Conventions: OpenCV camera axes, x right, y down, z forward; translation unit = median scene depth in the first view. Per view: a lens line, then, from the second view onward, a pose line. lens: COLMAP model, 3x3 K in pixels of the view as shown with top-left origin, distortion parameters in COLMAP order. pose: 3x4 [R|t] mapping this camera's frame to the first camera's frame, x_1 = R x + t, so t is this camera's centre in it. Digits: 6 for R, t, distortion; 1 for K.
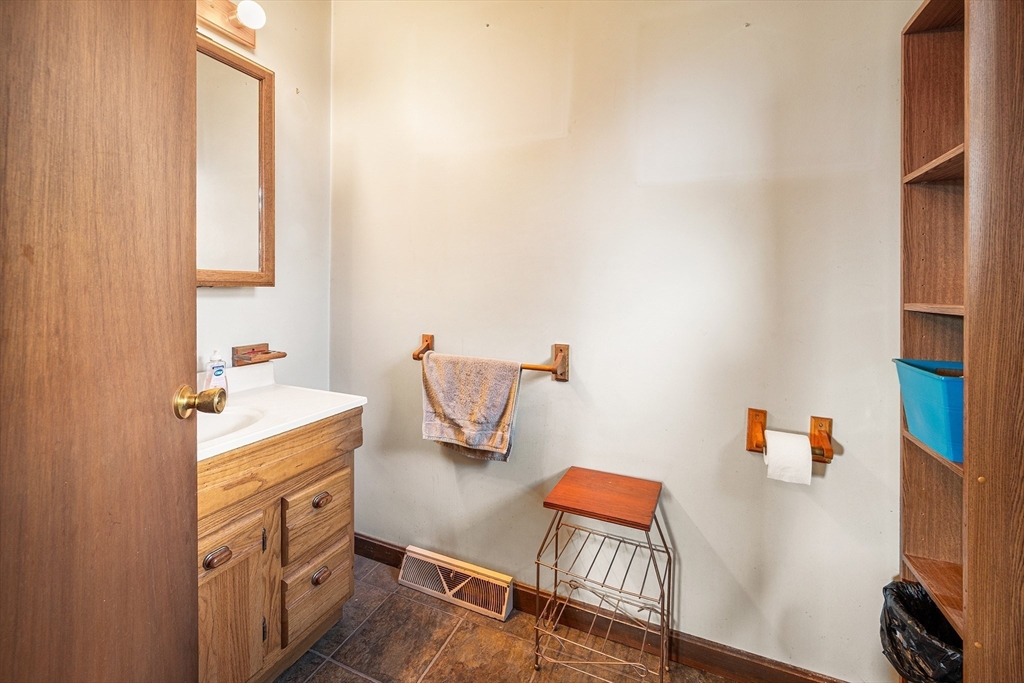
lens RADIAL K [[423.8, 0, 517.6], [0, 423.8, 289.6], [0, 0, 1]] dist [-0.001389, 0.000003]
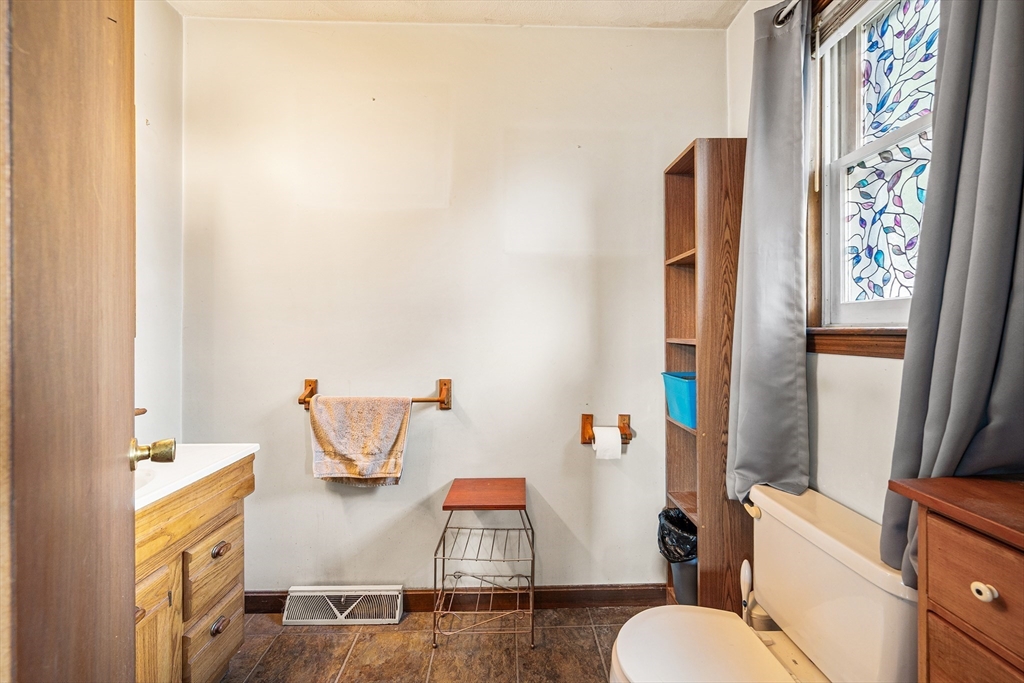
lens RADIAL K [[410.8, 0, 514.5], [0, 410.8, 335.4], [0, 0, 1]] dist [-0.001071, -0.000181]
pose [[0.914278, -0.023859, 0.404384, -0.208855], [0.018525, 0.999682, 0.017100, -0.012923], [-0.404664, -0.008143, 0.914429, -0.166743]]
